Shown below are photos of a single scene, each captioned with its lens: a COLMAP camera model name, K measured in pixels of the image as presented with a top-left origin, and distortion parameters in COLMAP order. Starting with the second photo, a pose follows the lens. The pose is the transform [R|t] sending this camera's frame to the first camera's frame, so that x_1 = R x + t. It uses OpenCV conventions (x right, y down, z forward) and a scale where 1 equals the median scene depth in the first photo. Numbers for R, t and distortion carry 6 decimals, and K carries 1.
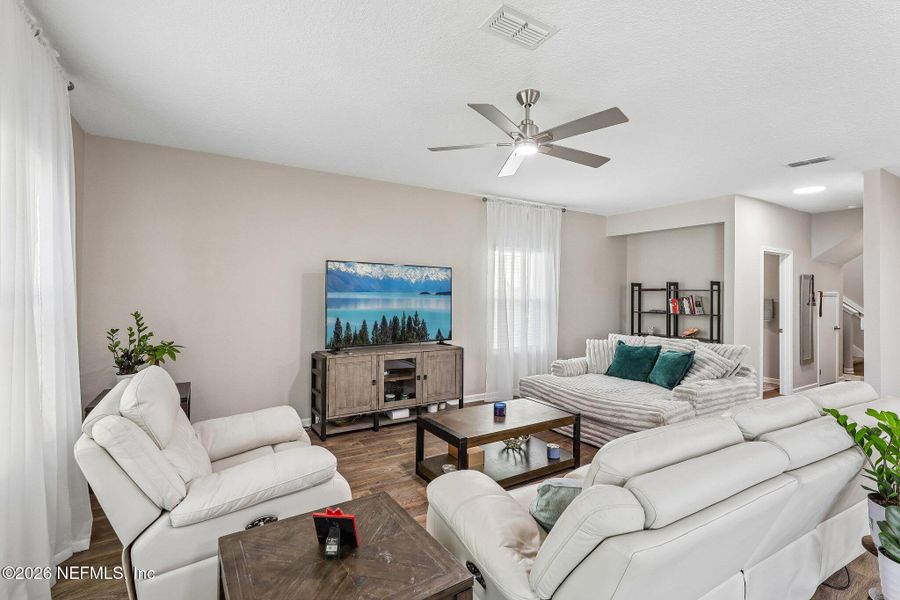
lens RADIAL K [[411.6, 0, 451.5], [0, 411.6, 295.1], [0, 0, 1]] dist [0.000808, 0.001099]
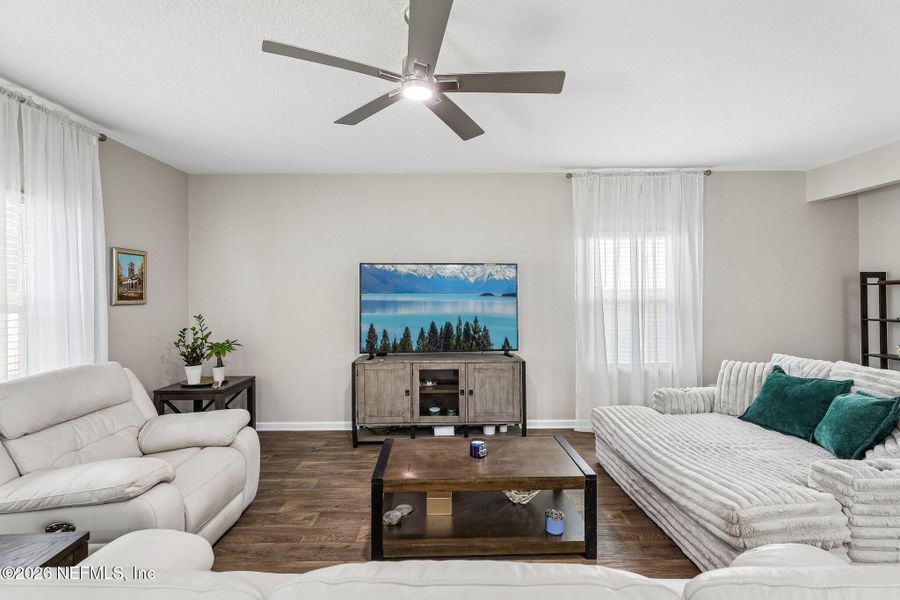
lens RADIAL K [[411.6, 0, 453.8], [0, 411.6, 293.9], [0, 0, 1]] dist [0.000808, 0.001099]
pose [[0.859713, -0.016727, -0.510504, 0.331360], [0.013517, 0.999859, -0.009997, 0.001621], [0.510599, 0.001694, 0.859817, 0.231654]]
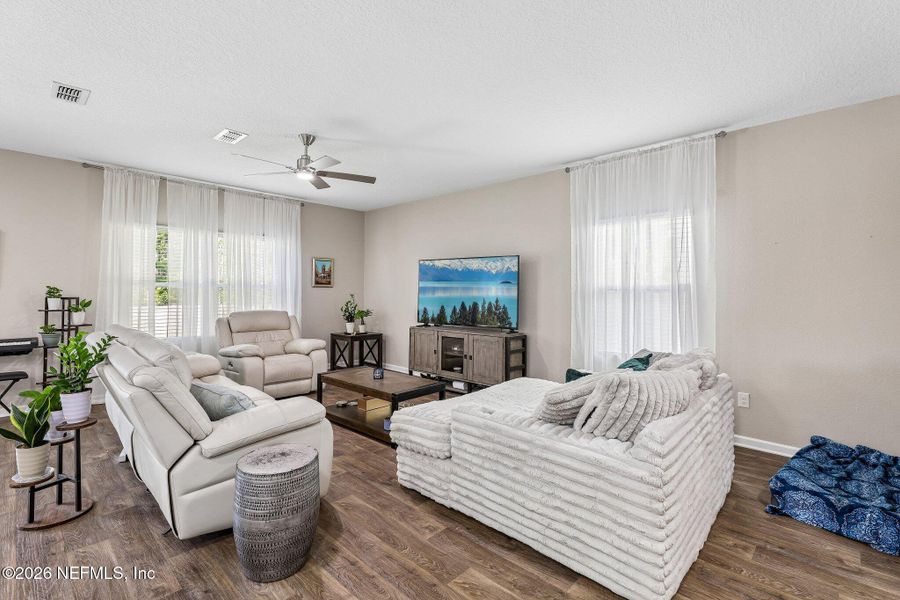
lens RADIAL K [[411.6, 0, 454.8], [0, 411.6, 289.2], [0, 0, 1]] dist [0.000808, 0.001099]
pose [[0.274008, -0.014088, -0.961624, 0.944443], [-0.009079, 0.999810, -0.017234, 0.033770], [0.961685, 0.013453, 0.273828, 0.624340]]
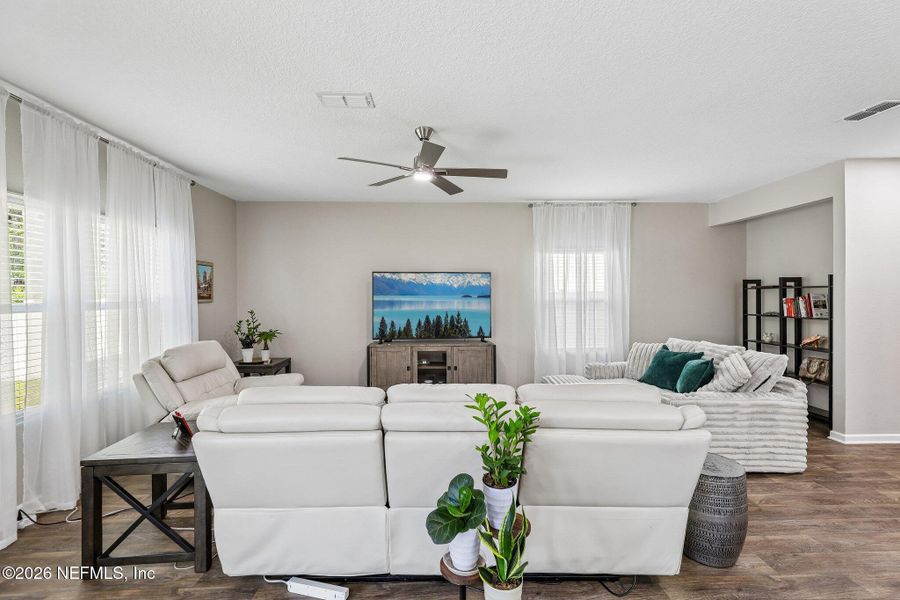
lens RADIAL K [[411.6, 0, 453.9], [0, 411.6, 302.0], [0, 0, 1]] dist [0.000808, 0.001099]
pose [[0.876671, -0.006144, -0.481051, 0.470002], [0.011540, 0.999899, 0.008260, 0.003102], [0.480952, -0.012793, 0.876654, -0.017891]]
